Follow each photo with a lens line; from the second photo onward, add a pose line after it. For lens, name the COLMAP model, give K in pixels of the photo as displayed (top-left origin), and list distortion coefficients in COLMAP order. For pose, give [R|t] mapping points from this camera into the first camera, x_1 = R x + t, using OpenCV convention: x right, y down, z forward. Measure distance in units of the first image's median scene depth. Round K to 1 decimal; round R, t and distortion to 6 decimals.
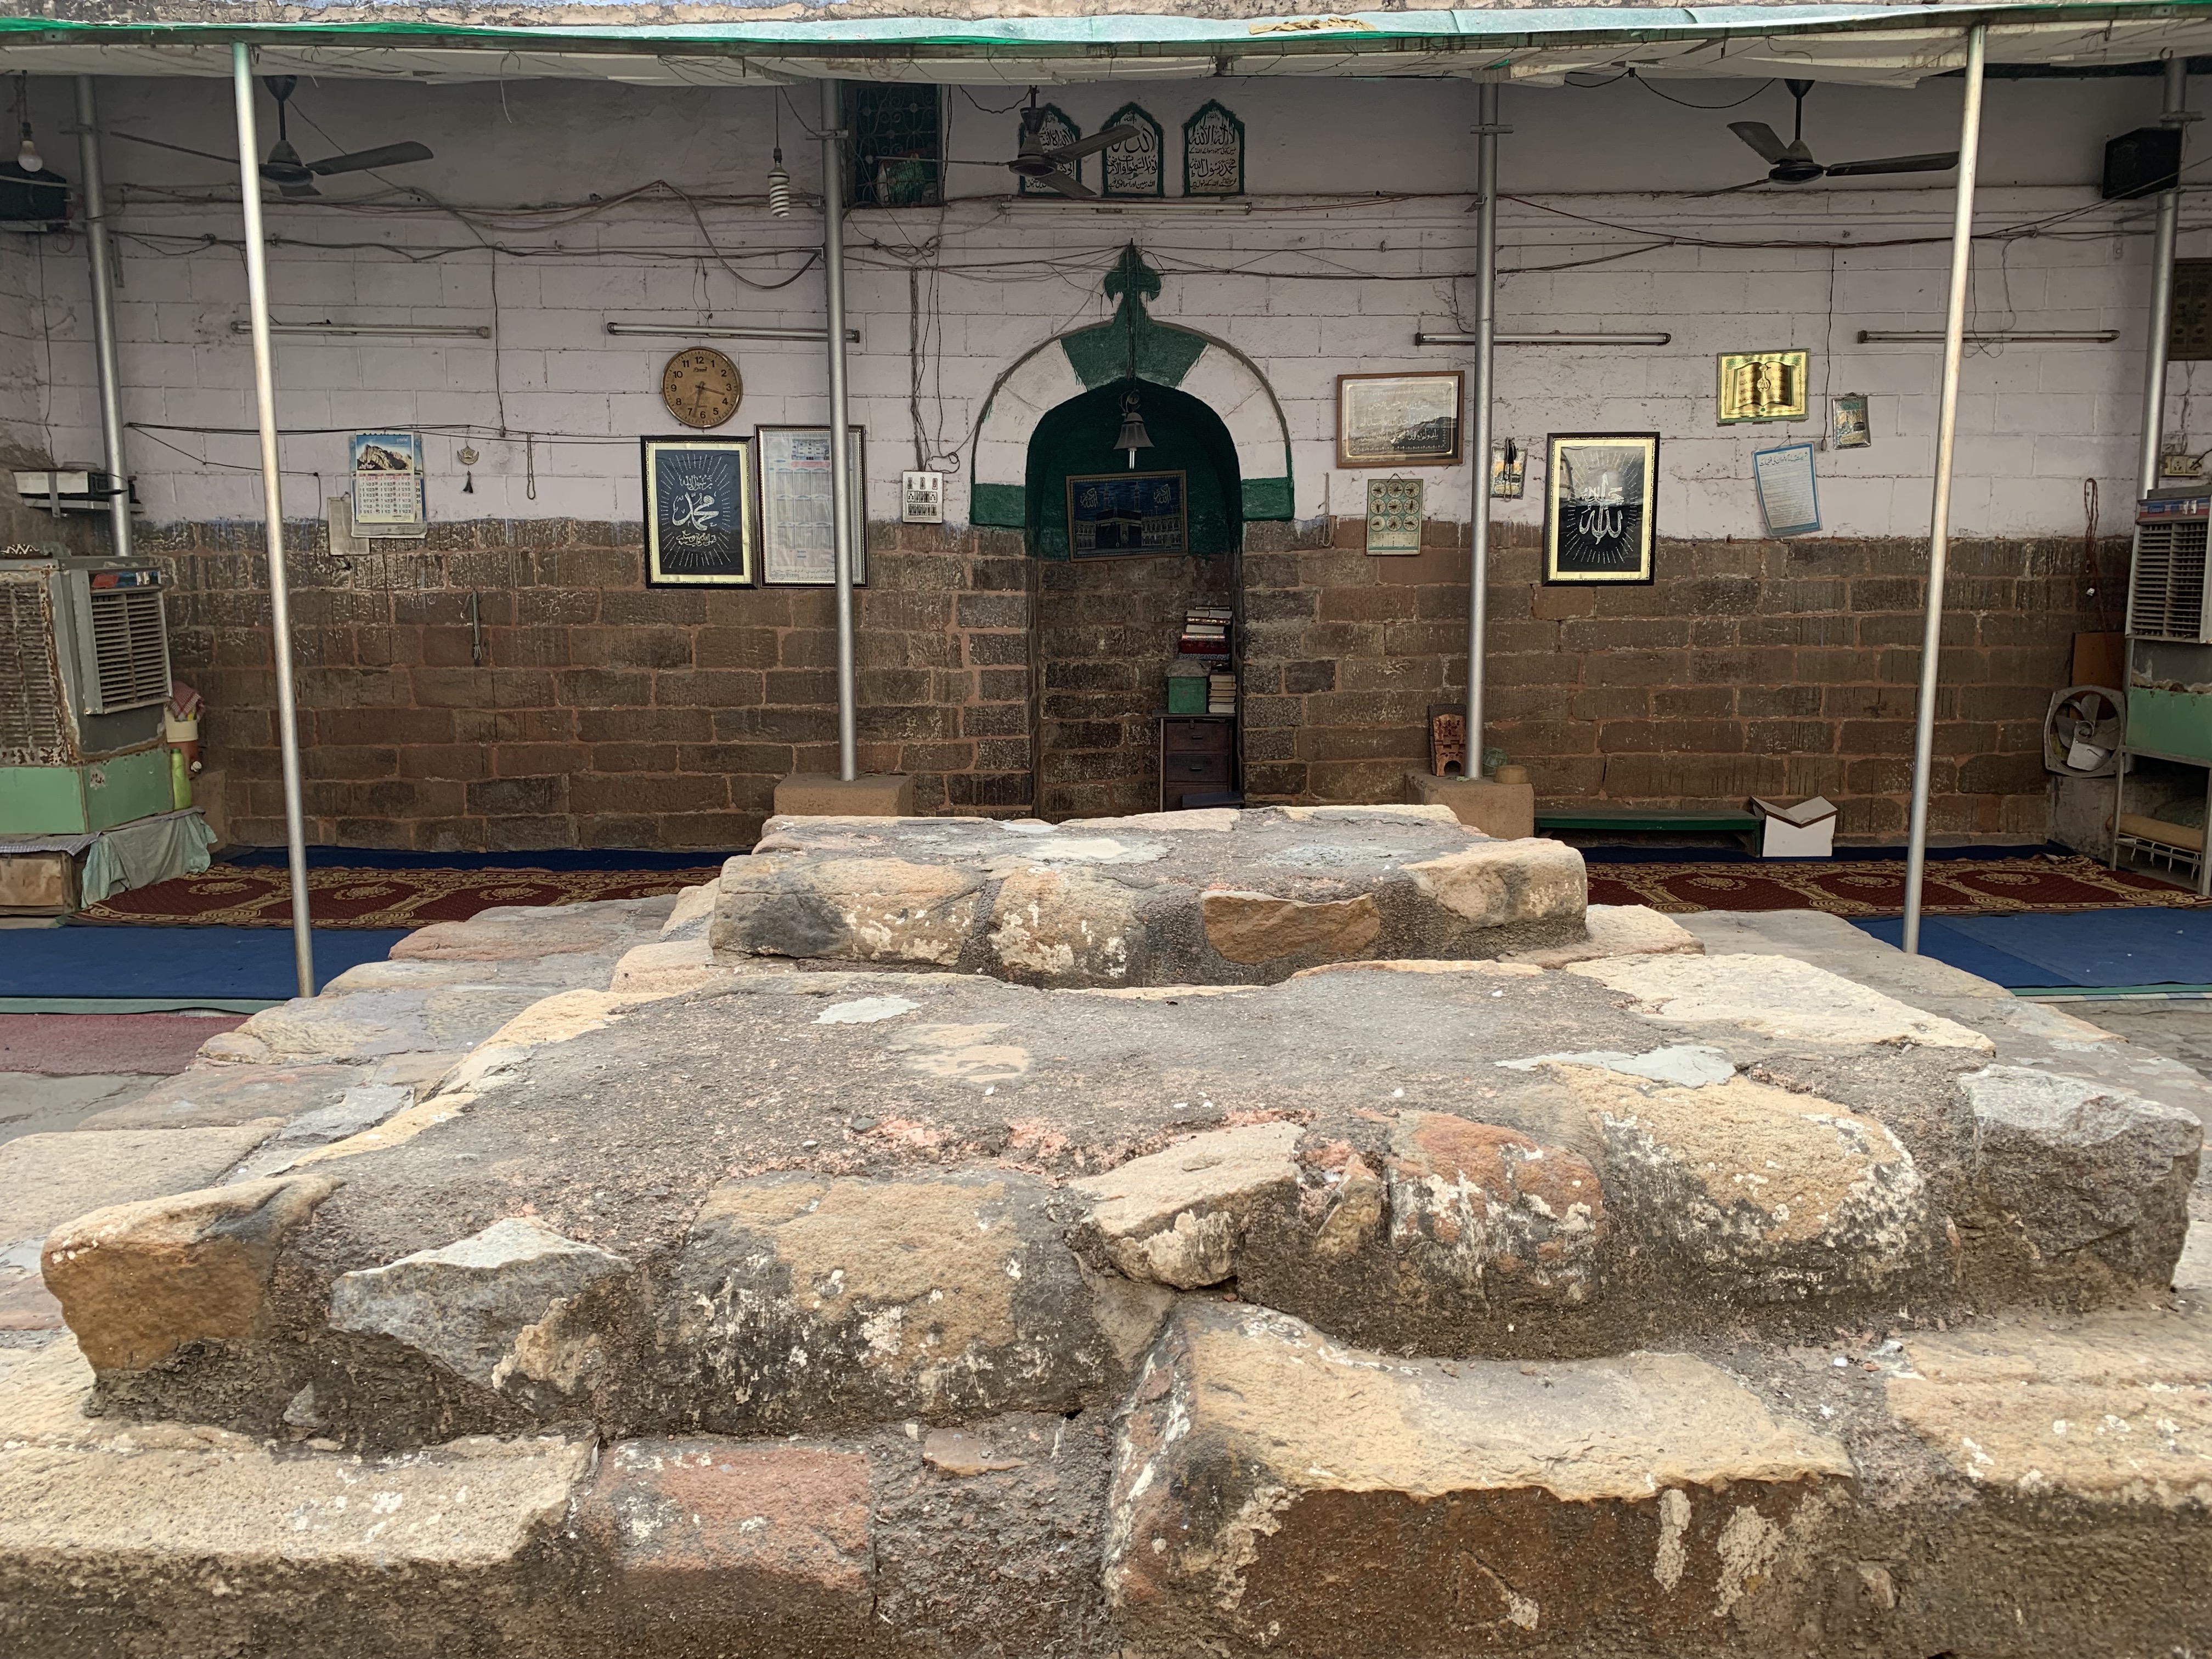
lens RADIAL K [[1671.5, 0, 1111.4], [0, 1671.5, 835.0], [0, 0, 1]] dist [0.074265, -0.001584]
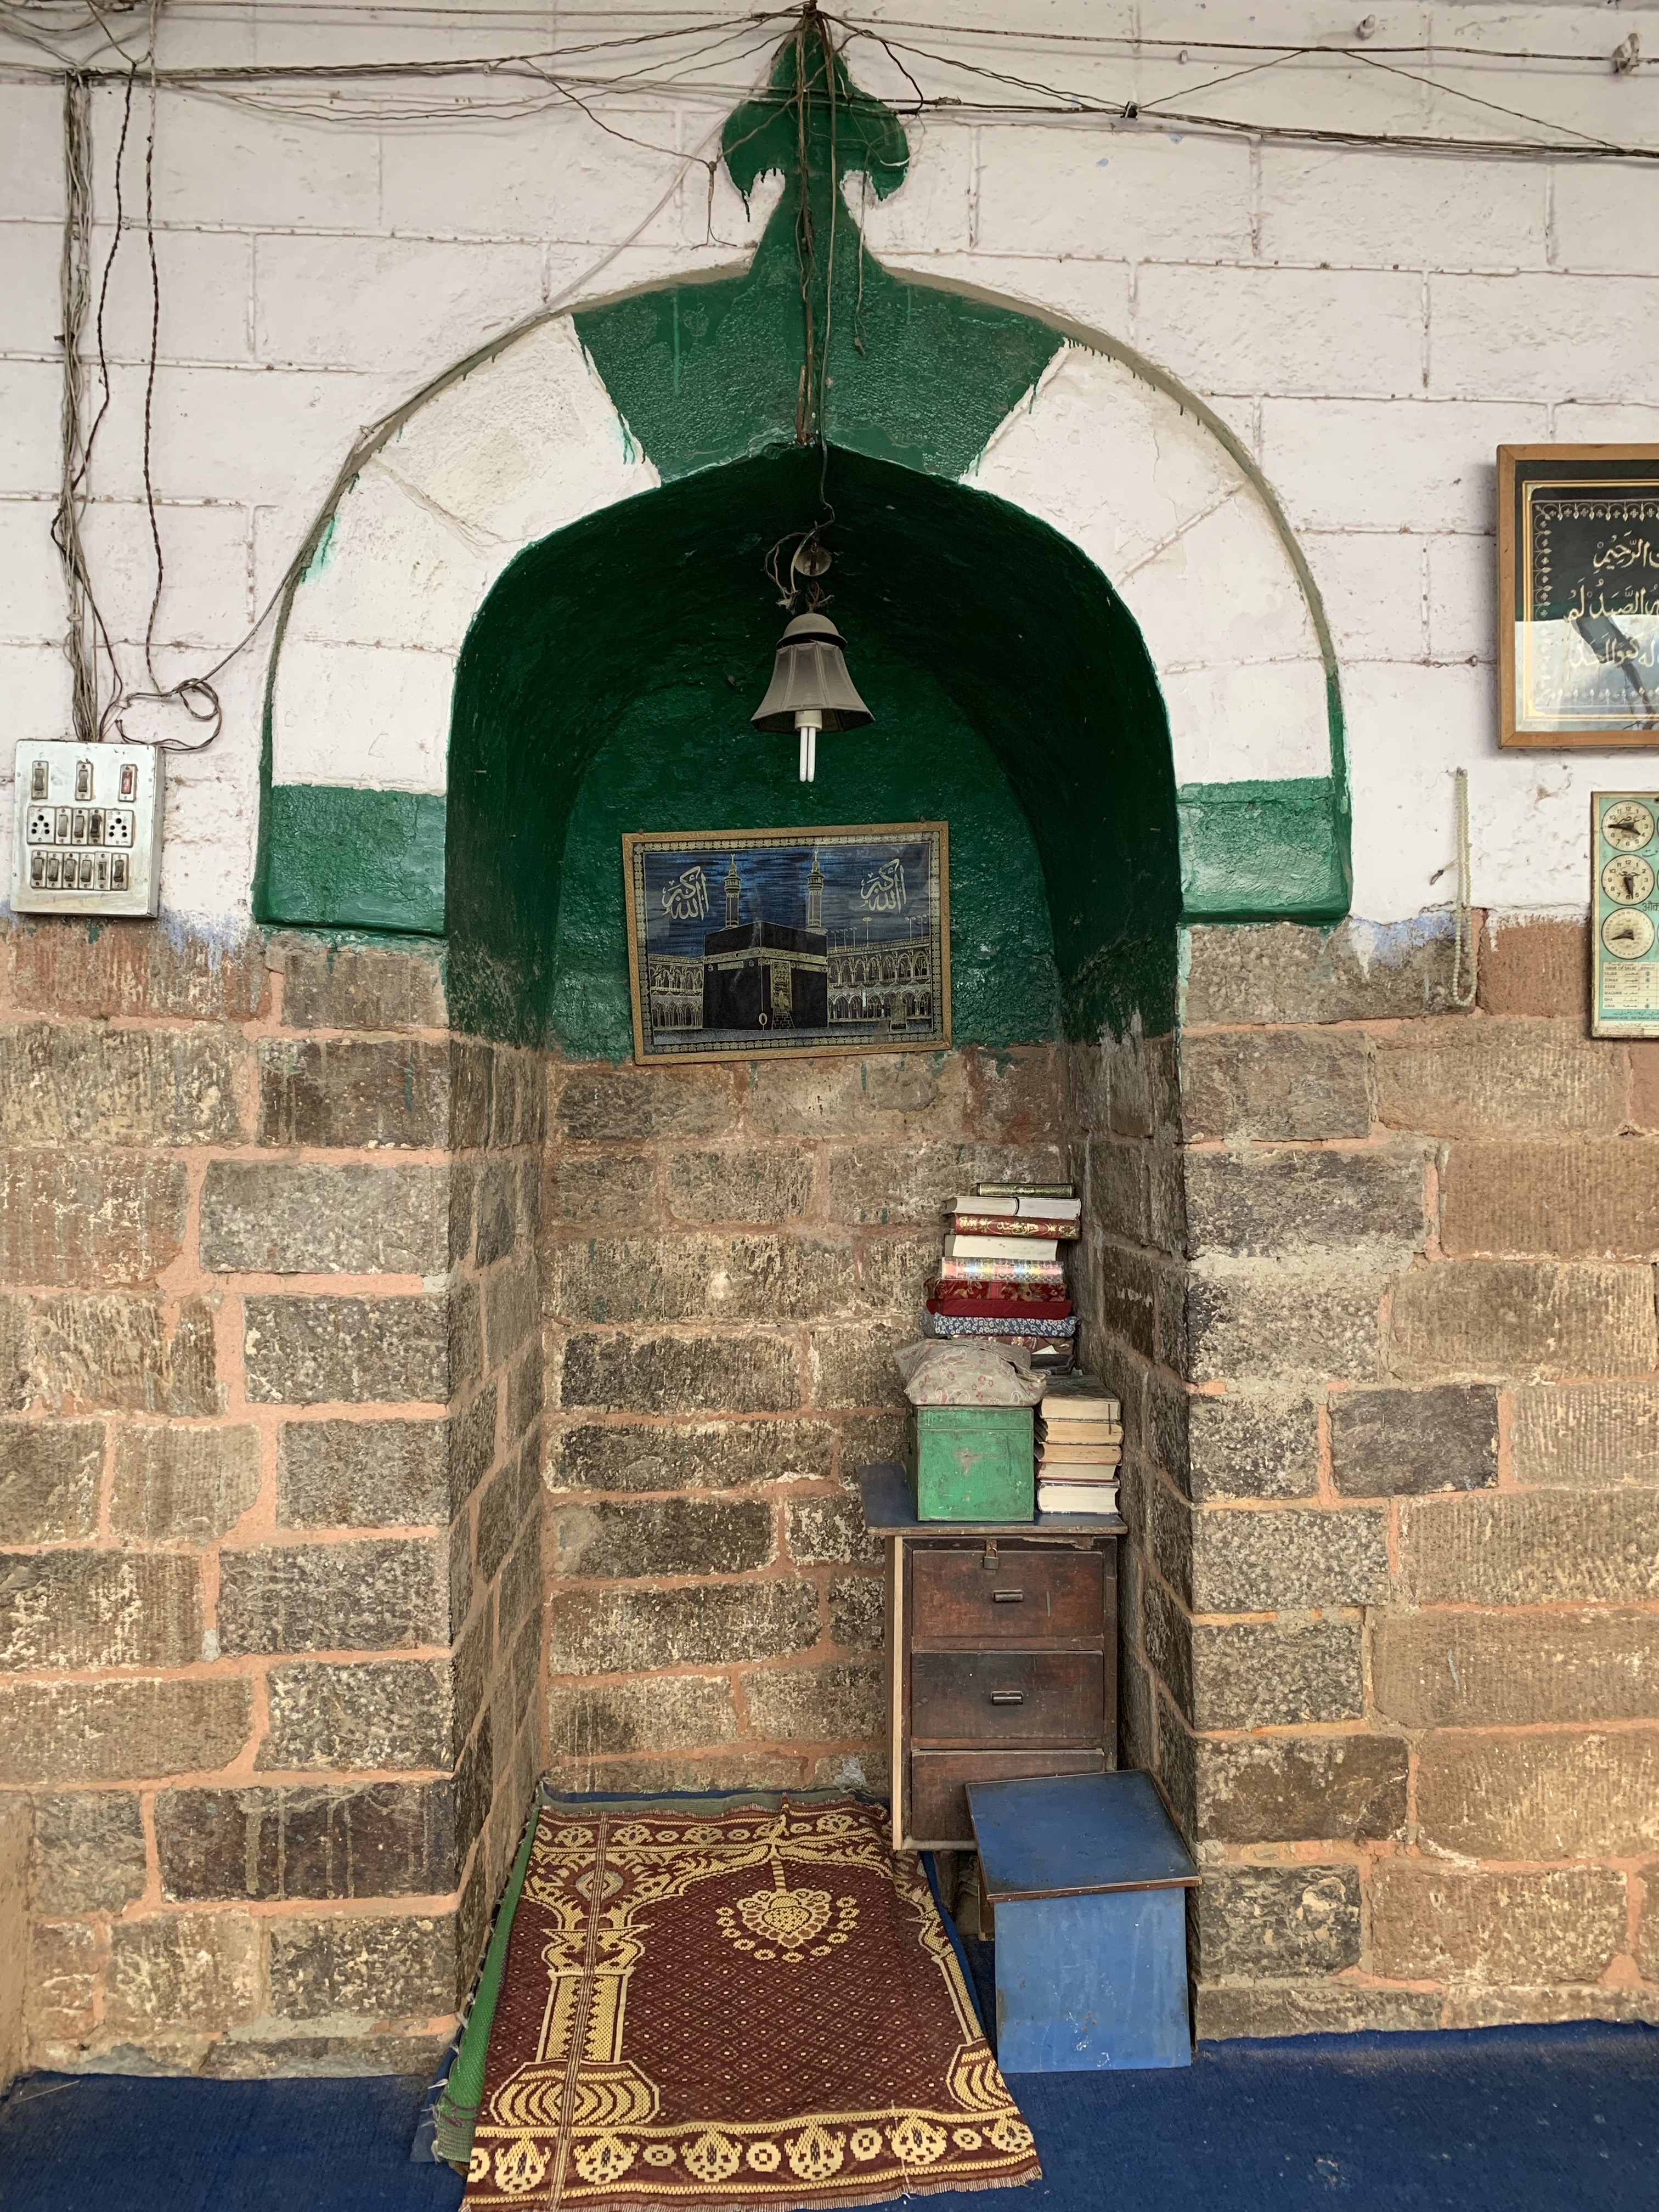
lens RADIAL K [[1671.5, 0, 829.0], [0, 1671.5, 1098.0], [0, 0, 1]] dist [0.074265, -0.001584]
pose [[0.998997, 0.004221, 0.044569, 0.002084], [0.002859, 0.987497, -0.157613, -0.108583], [-0.044677, 0.157582, 0.986495, 0.708993]]
